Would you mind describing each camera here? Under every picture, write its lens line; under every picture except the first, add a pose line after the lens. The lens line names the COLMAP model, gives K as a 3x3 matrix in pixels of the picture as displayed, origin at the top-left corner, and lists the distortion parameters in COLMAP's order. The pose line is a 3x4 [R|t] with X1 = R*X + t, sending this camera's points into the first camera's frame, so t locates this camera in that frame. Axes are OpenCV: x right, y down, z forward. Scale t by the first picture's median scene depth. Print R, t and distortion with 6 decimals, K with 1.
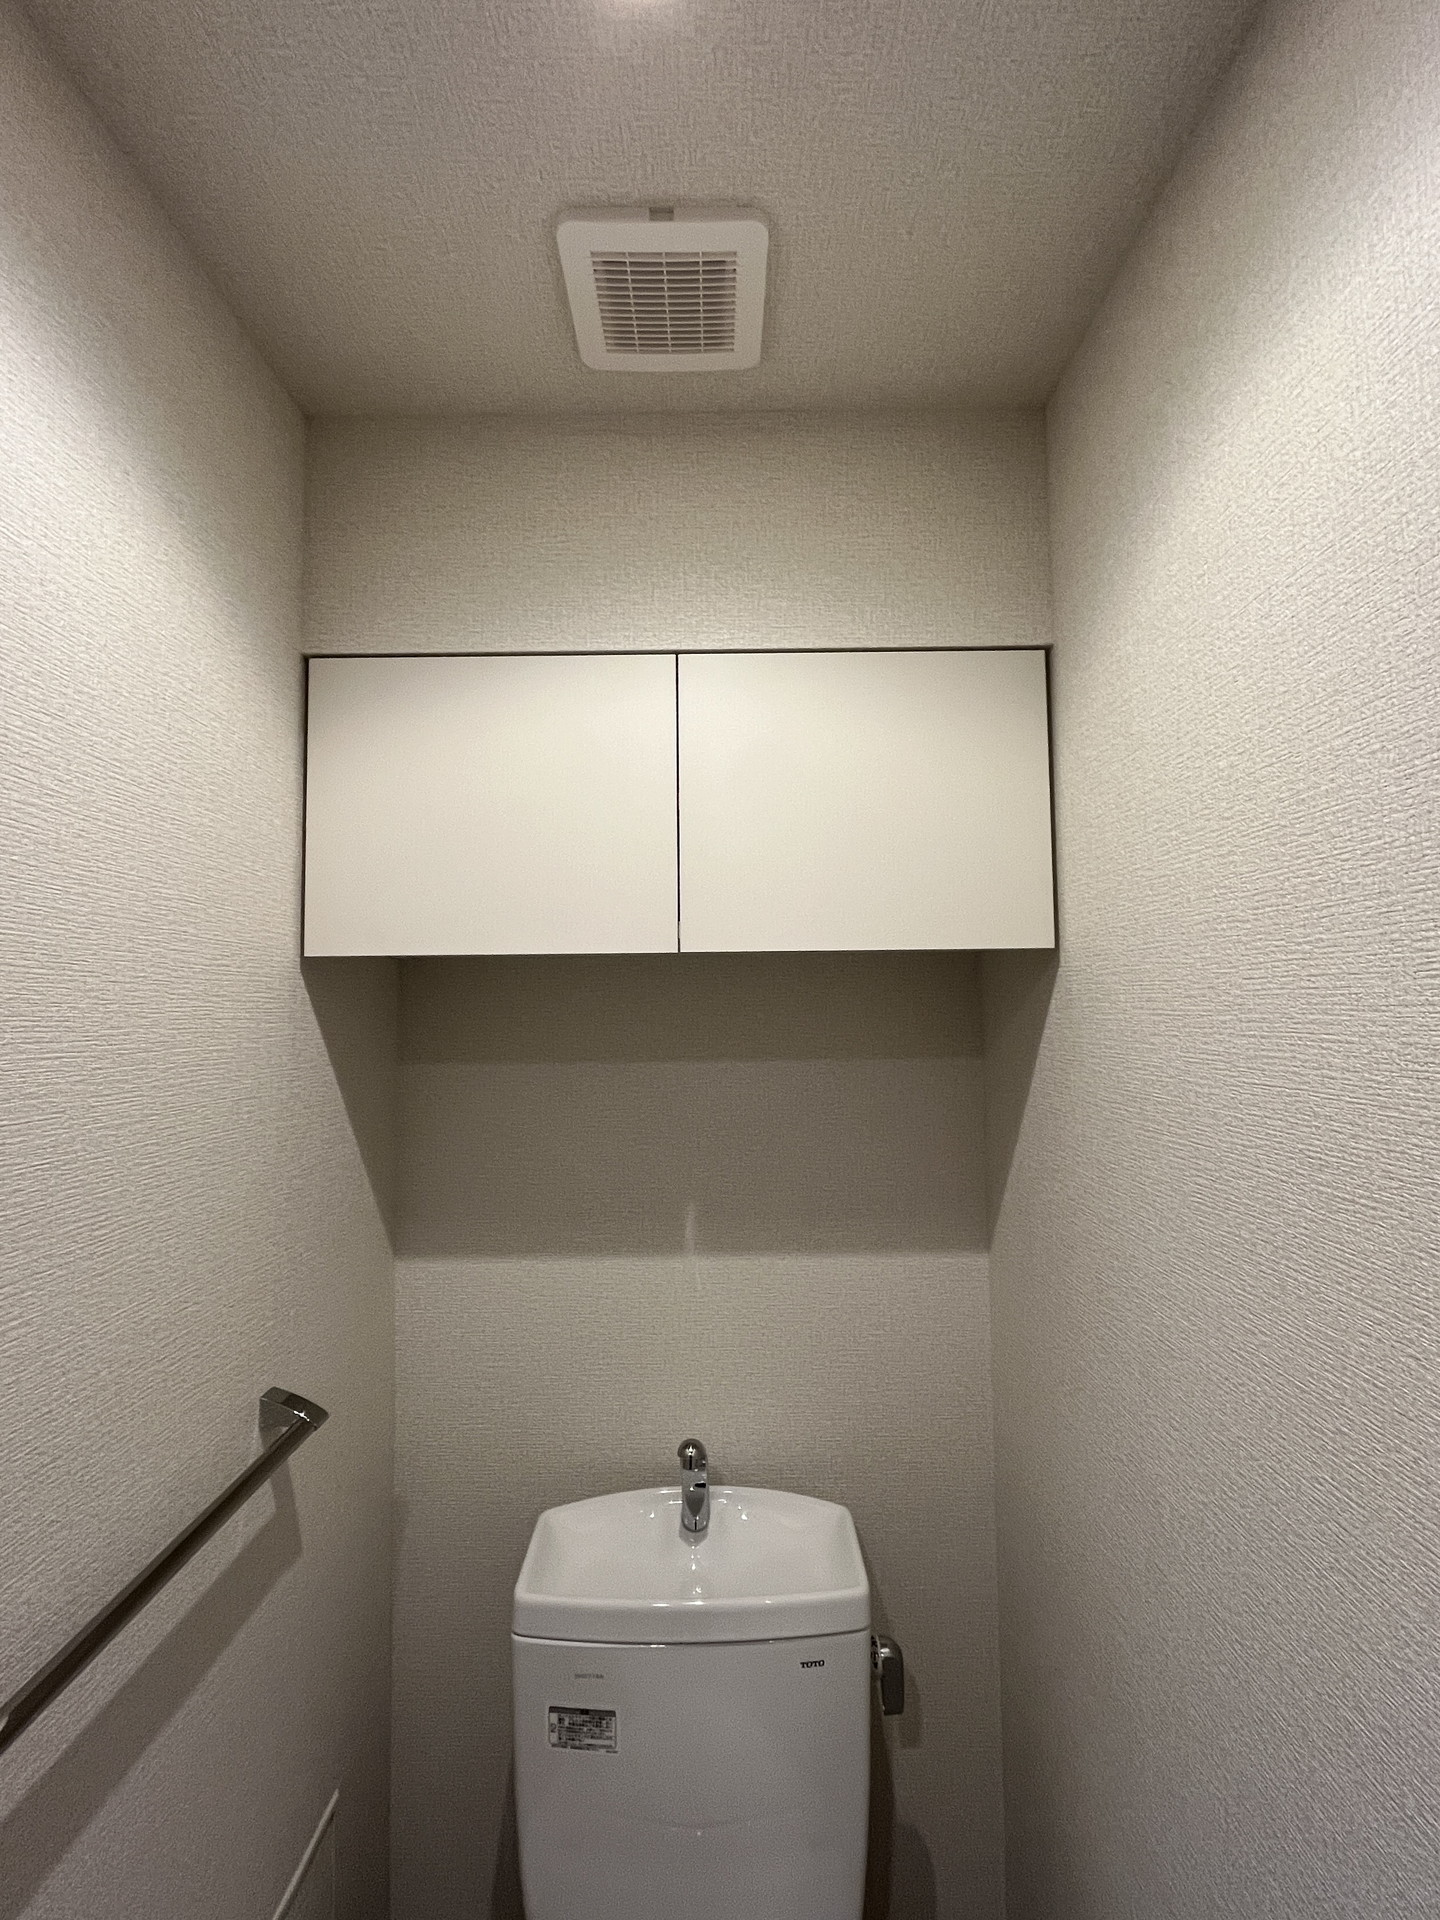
lens RADIAL K [[923.2, 0, 720.5], [0, 923.2, 959.1], [0, 0, 1]] dist [-0.002735, 0.000566]
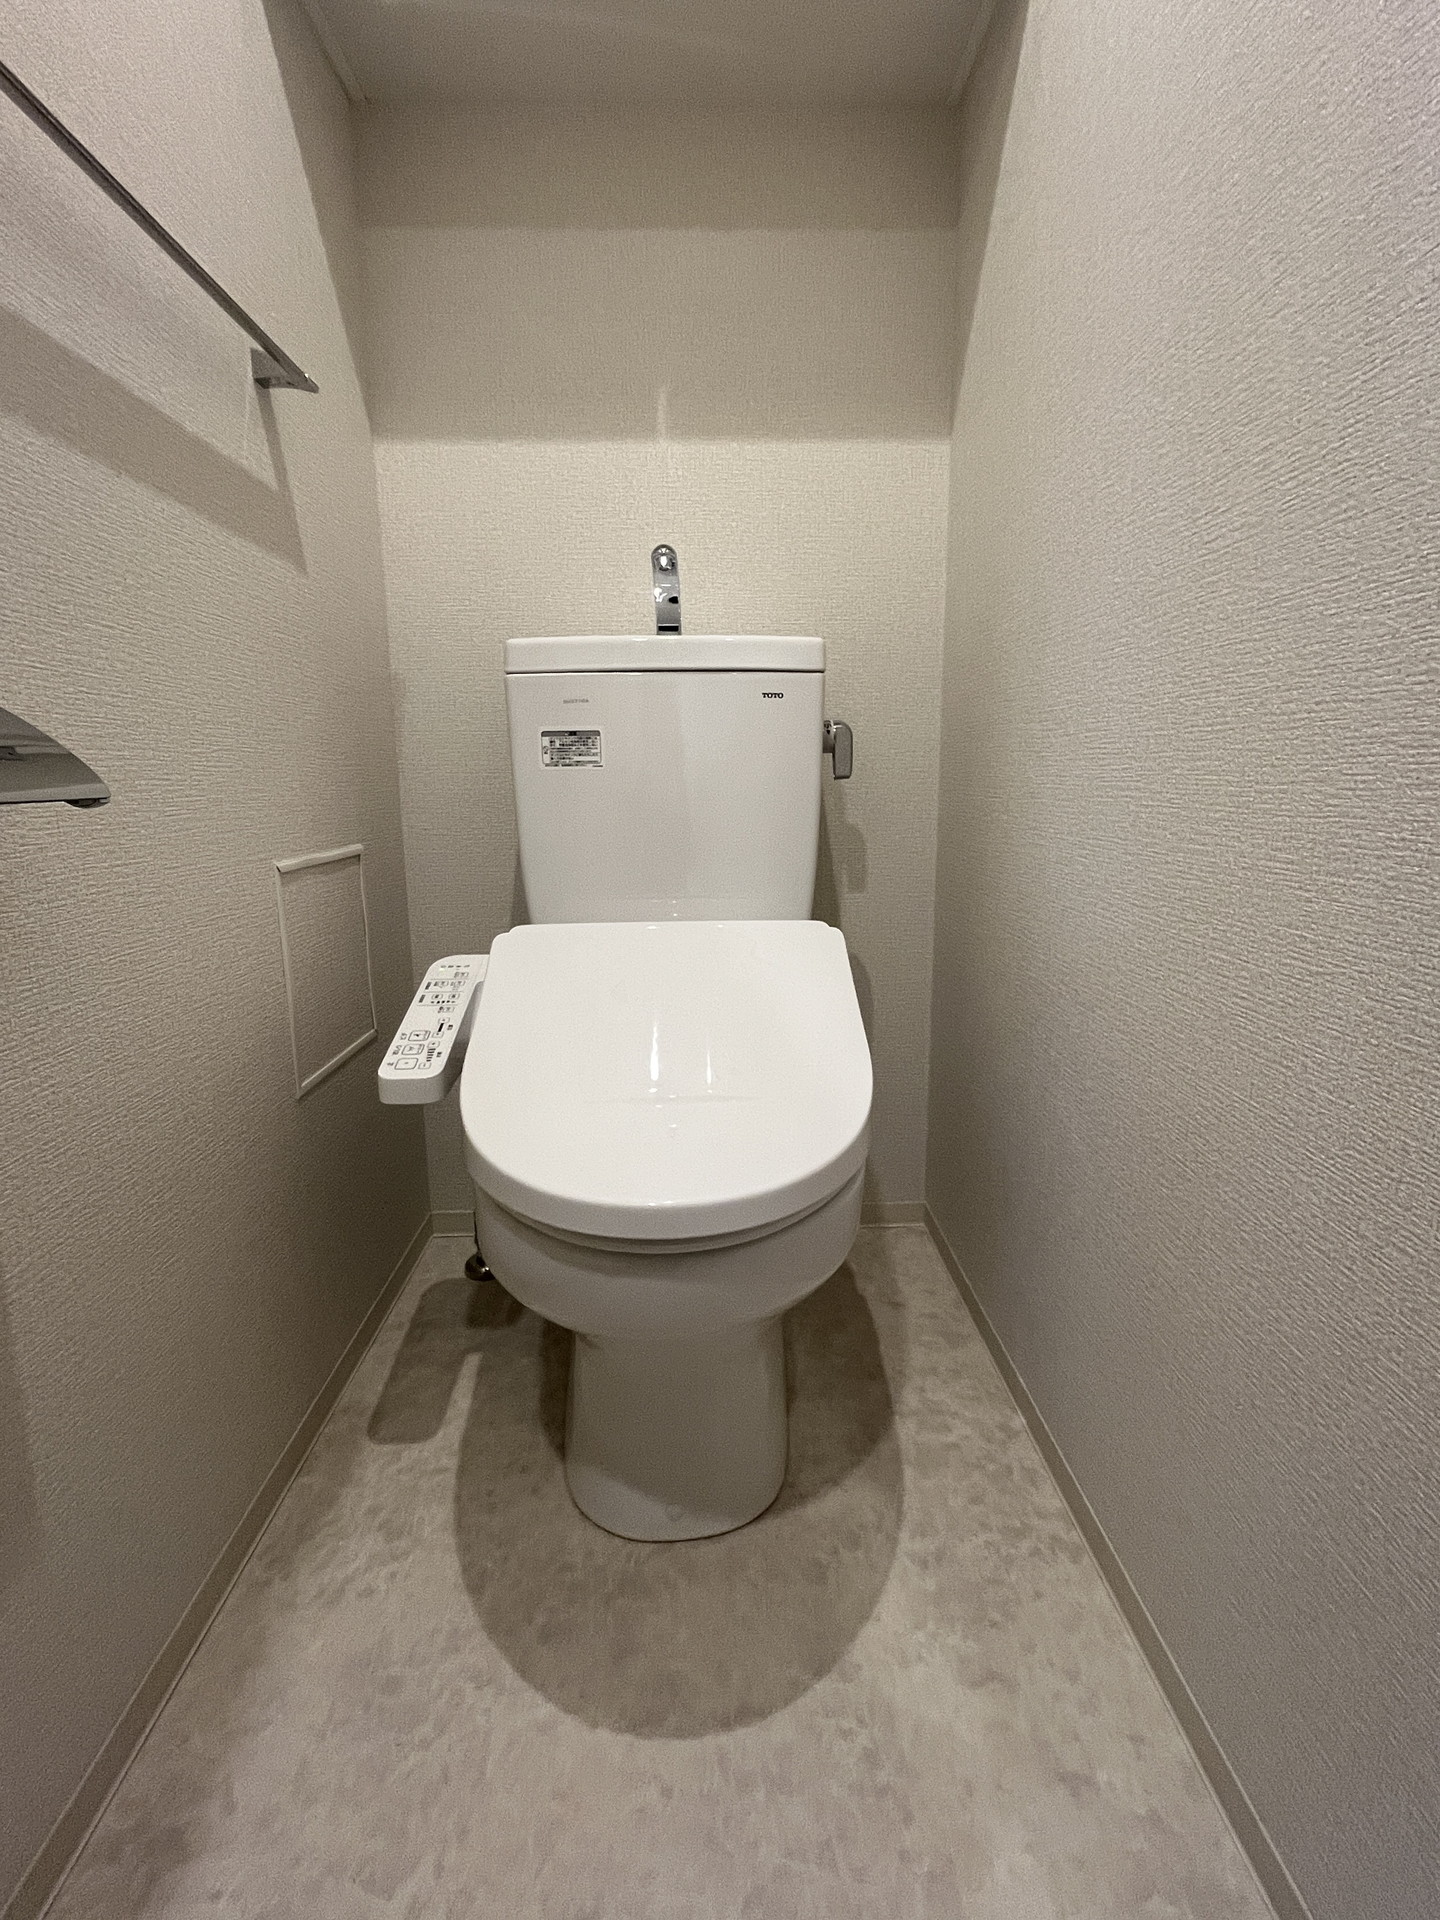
lens RADIAL K [[923.2, 0, 728.8], [0, 923.2, 958.9], [0, 0, 1]] dist [-0.002735, 0.000566]
pose [[0.999386, -0.002773, 0.034936, 0.004454], [-0.005476, 0.972265, 0.233817, 0.797442], [-0.034615, -0.233864, 0.971653, -0.174495]]
